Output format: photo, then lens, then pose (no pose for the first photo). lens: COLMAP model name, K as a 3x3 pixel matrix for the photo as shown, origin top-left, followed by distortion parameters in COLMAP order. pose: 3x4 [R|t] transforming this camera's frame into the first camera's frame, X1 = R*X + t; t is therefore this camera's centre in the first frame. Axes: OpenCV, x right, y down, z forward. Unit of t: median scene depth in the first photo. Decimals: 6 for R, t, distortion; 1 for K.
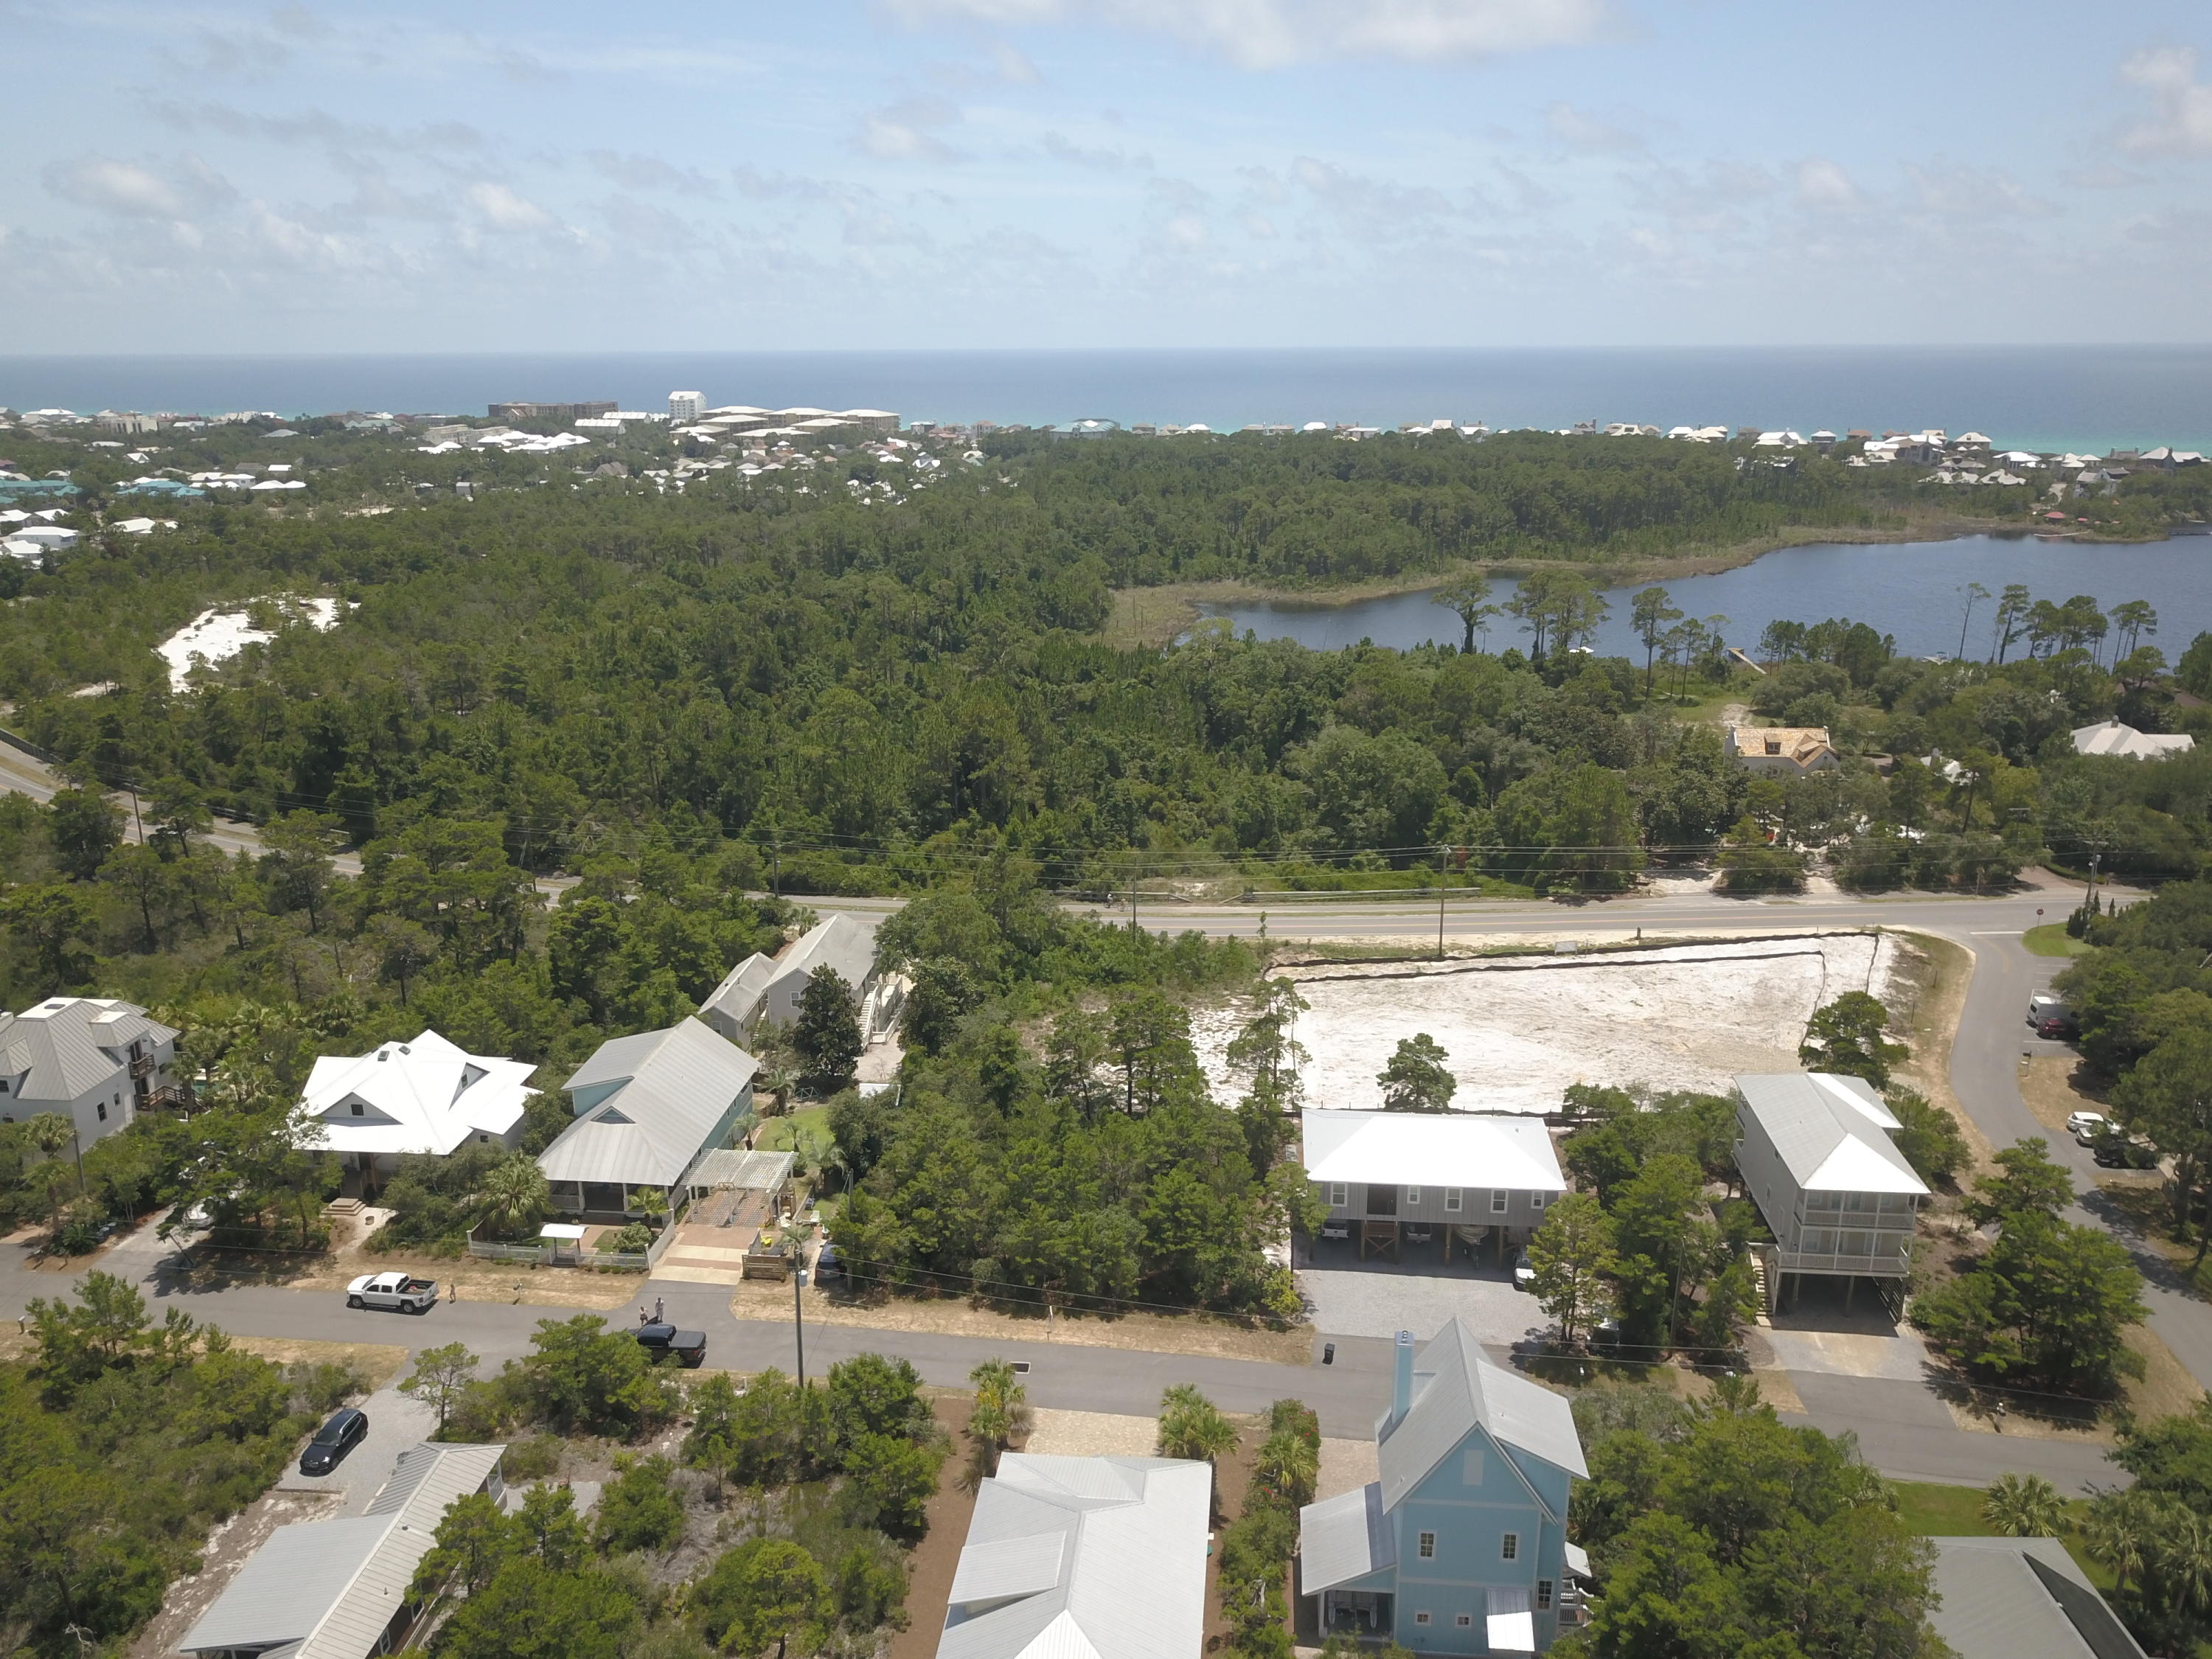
lens RADIAL K [[1720.4, 0, 1106.0], [0, 1720.4, 829.5], [0, 0, 1]] dist [0.010140, 0.002606]
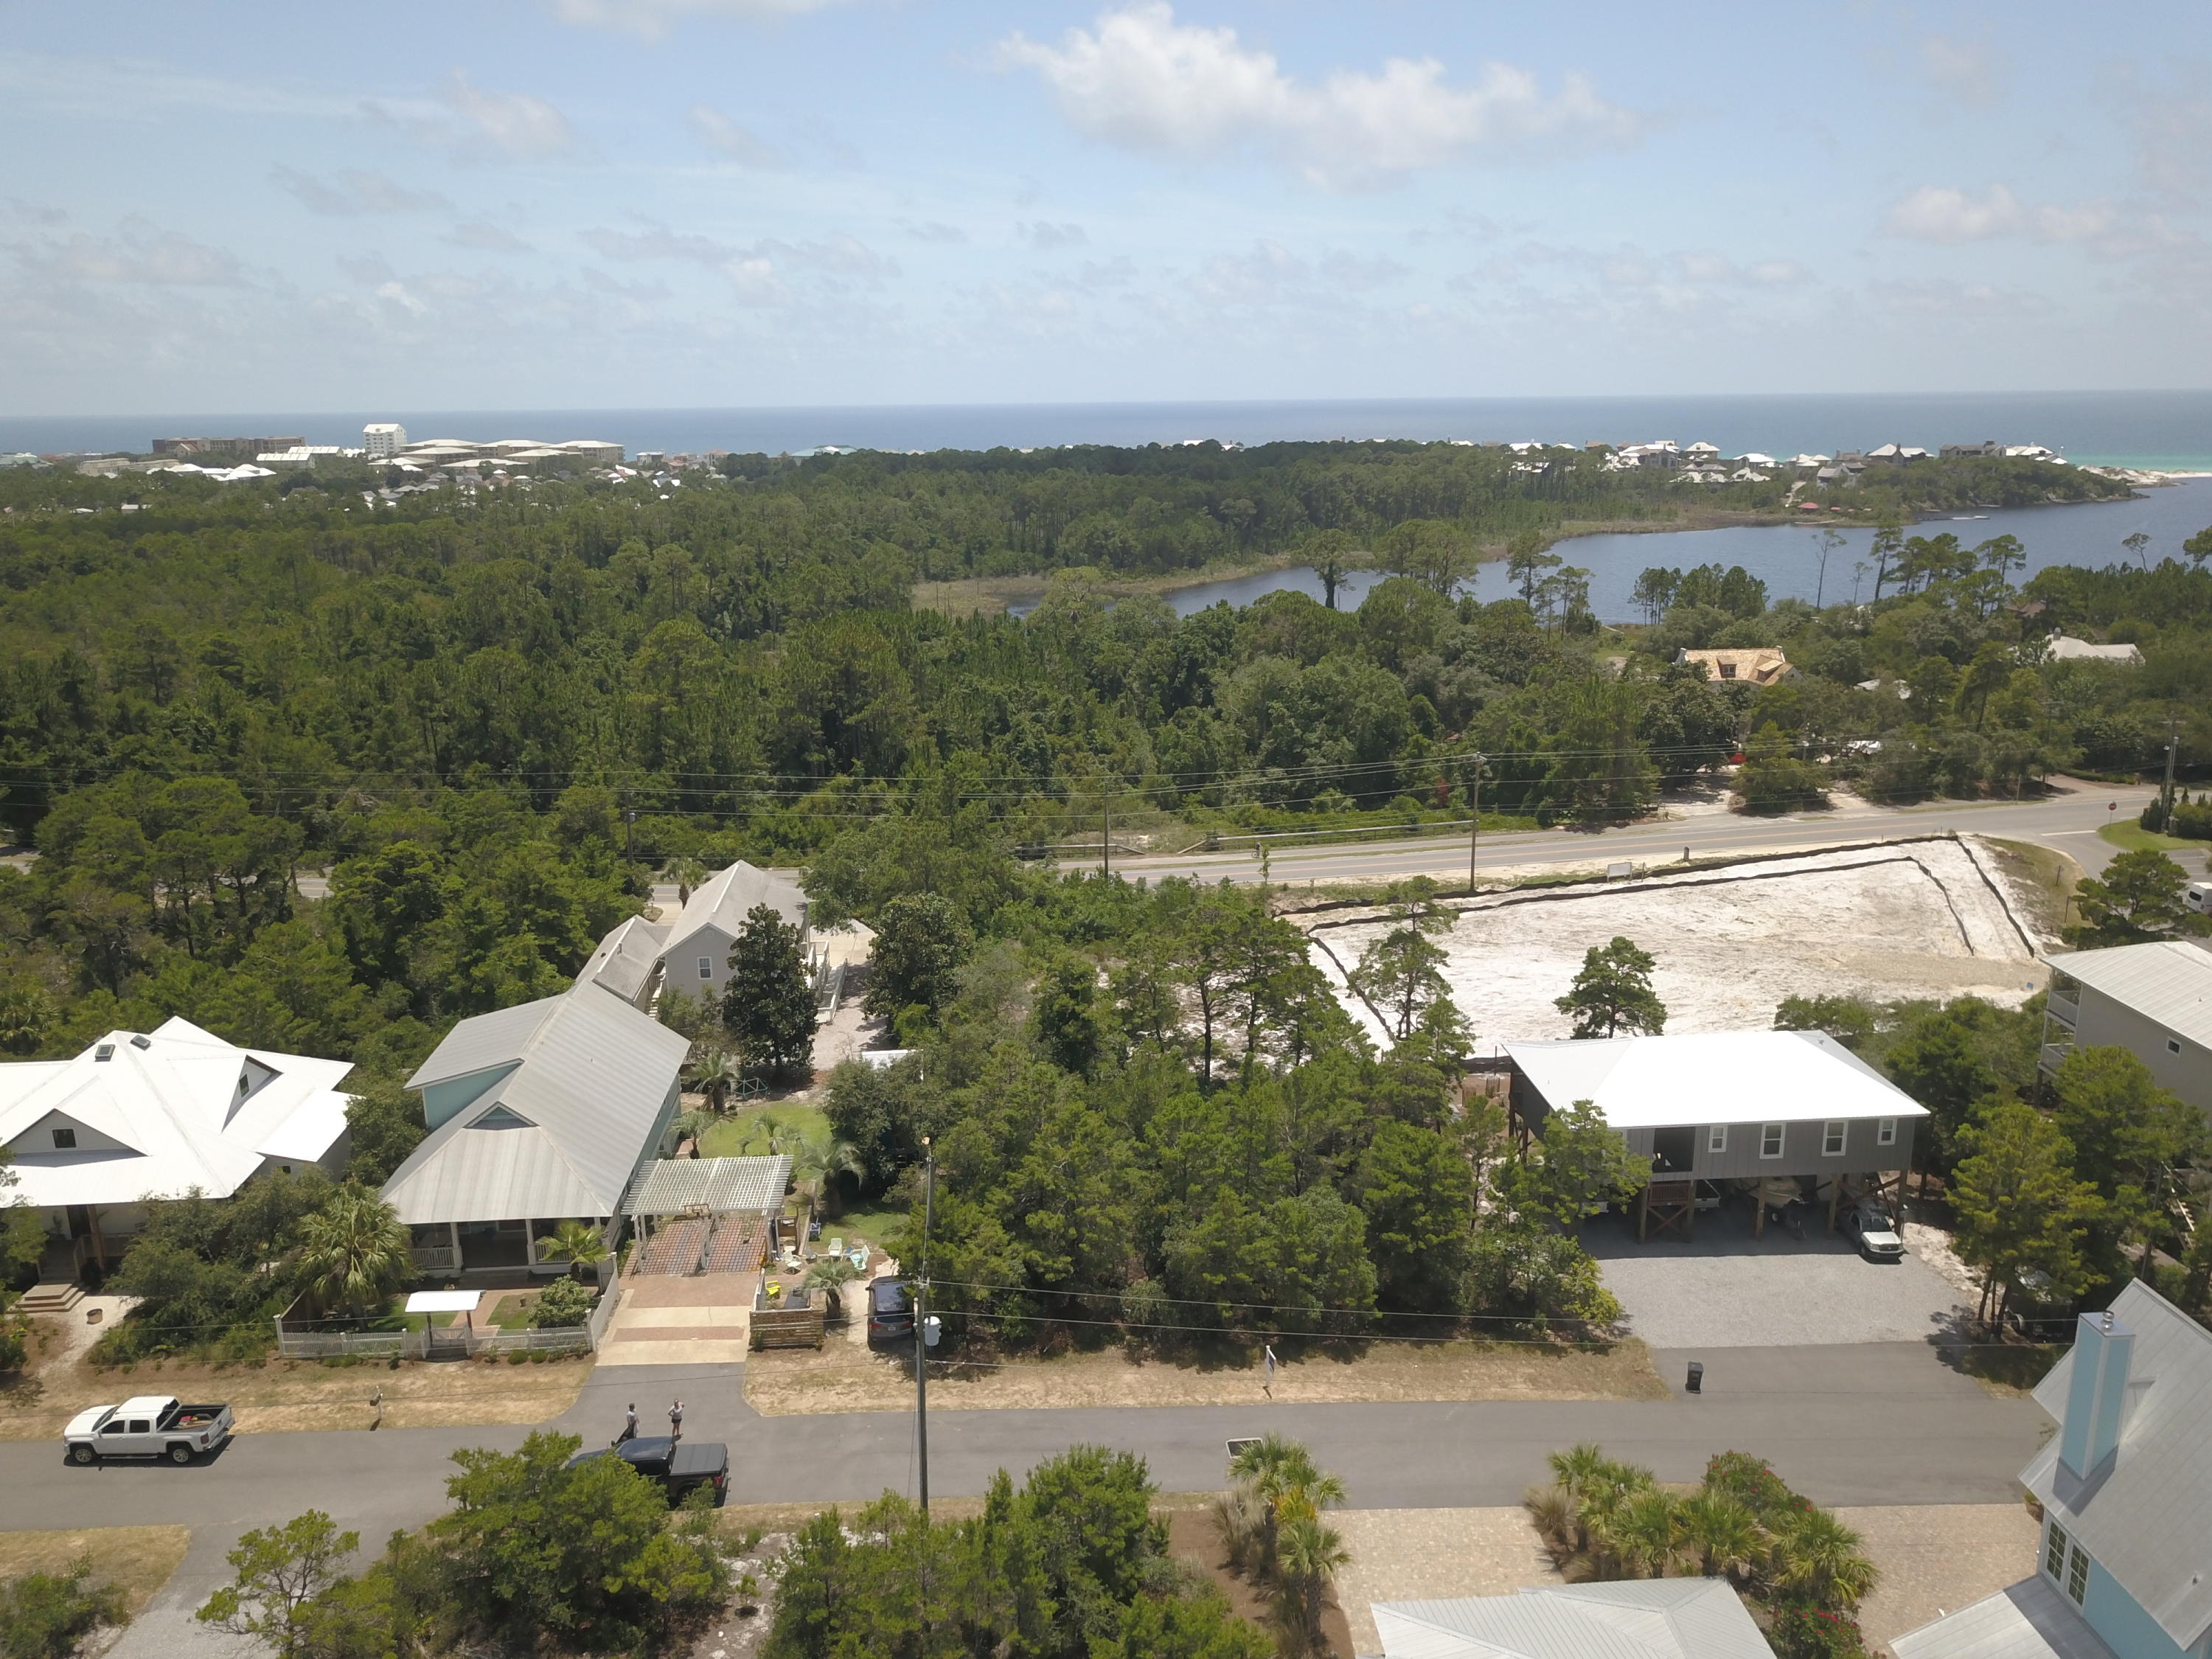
lens RADIAL K [[1720.4, 0, 1106.0], [0, 1720.4, 829.5], [0, 0, 1]] dist [0.010140, 0.002606]
pose [[0.986331, -0.047912, 0.157654, -0.105518], [0.053261, 0.998133, -0.029879, 0.059704], [-0.155928, 0.037868, 0.987042, 0.218057]]
